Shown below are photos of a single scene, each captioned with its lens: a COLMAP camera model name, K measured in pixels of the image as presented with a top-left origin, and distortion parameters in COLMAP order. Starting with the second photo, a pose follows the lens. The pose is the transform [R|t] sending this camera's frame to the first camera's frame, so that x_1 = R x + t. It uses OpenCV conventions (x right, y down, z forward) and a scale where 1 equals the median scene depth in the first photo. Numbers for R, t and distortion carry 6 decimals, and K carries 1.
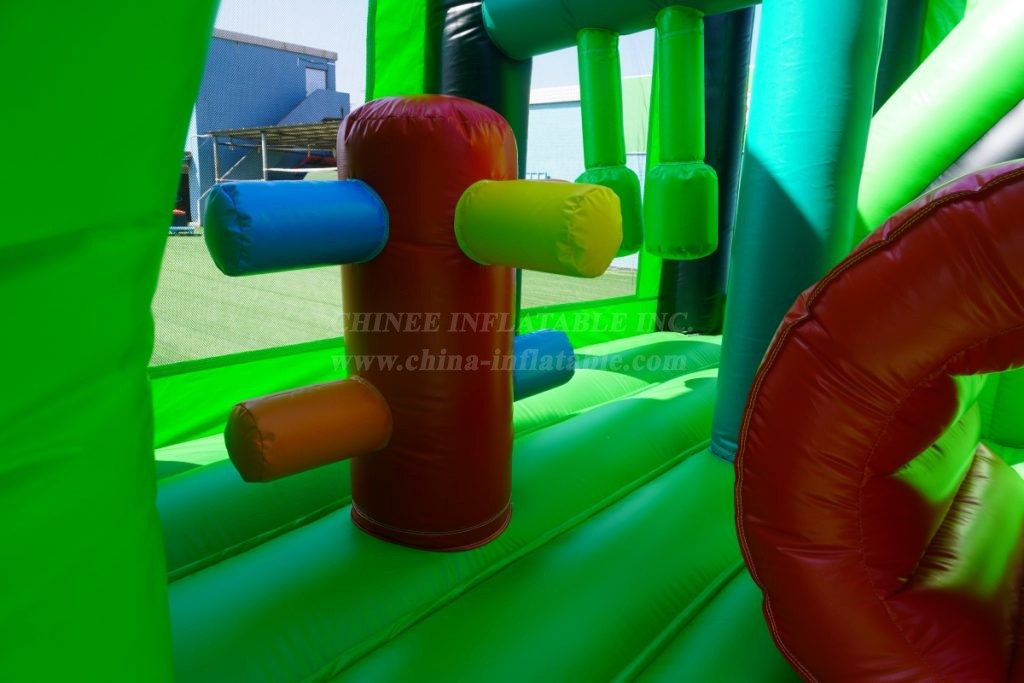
lens RADIAL K [[683.5, 0, 505.3], [0, 683.5, 326.2], [0, 0, 1]] dist [-0.028598, 0.008002]
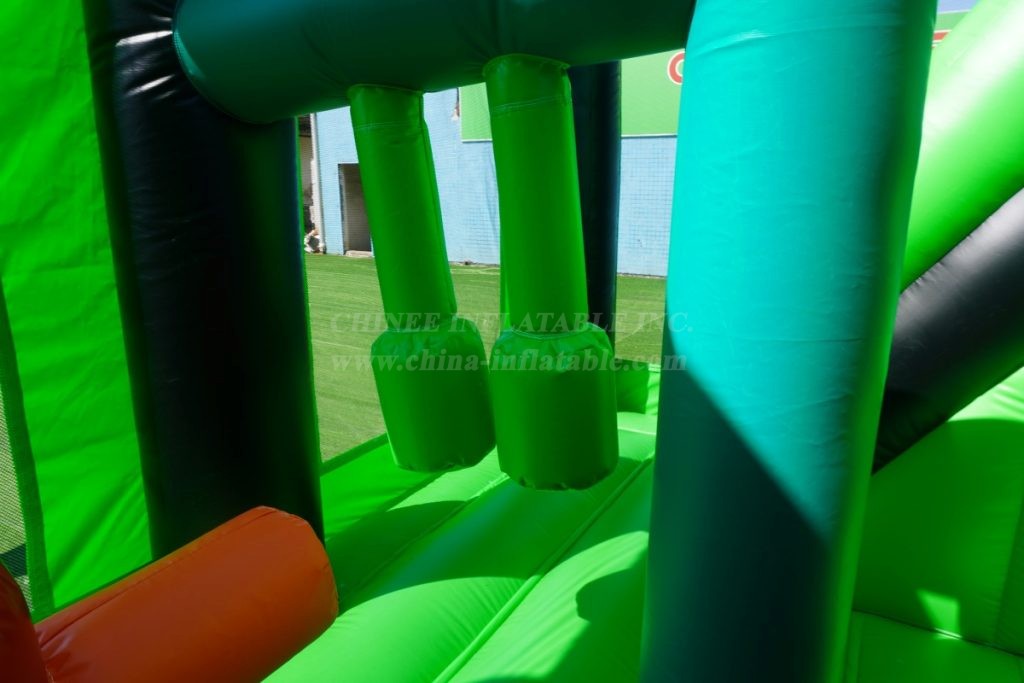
lens RADIAL K [[683.5, 0, 505.3], [0, 683.5, 326.2], [0, 0, 1]] dist [-0.028598, 0.008002]
pose [[0.981111, -0.085839, 0.173357, 0.132402], [0.077101, 0.995419, 0.056536, -0.290829], [-0.177416, -0.042102, 0.983235, 0.473896]]
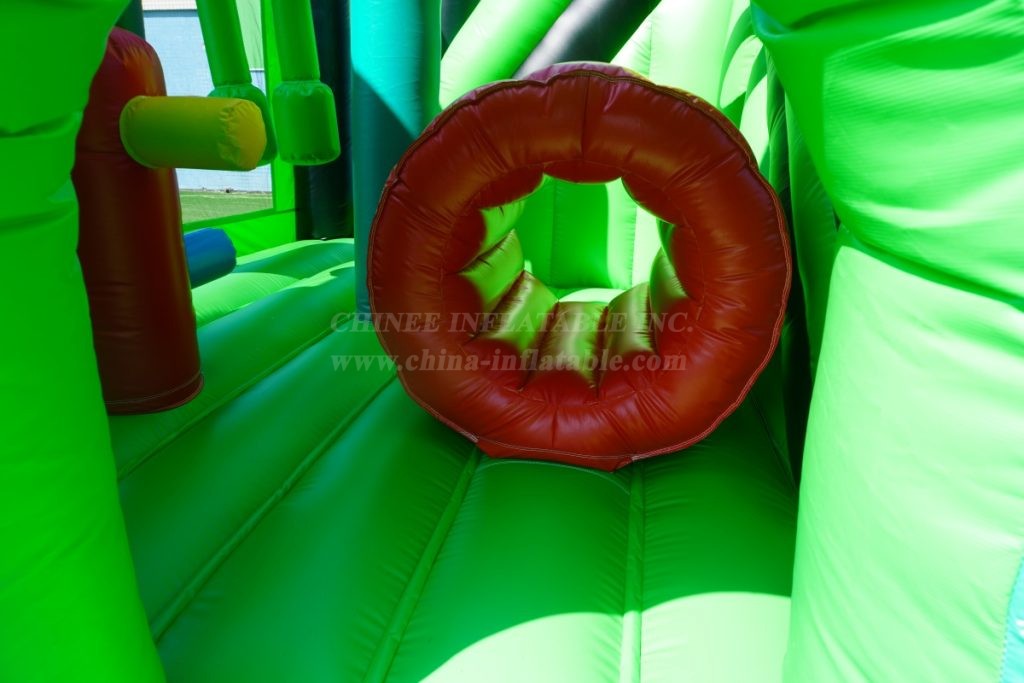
lens RADIAL K [[683.5, 0, 505.3], [0, 683.5, 326.2], [0, 0, 1]] dist [-0.028598, 0.008002]
pose [[0.863992, -0.158420, 0.477934, -0.068564], [0.104146, 0.984914, 0.138197, 0.054325], [-0.492617, -0.069626, 0.867457, -0.234798]]
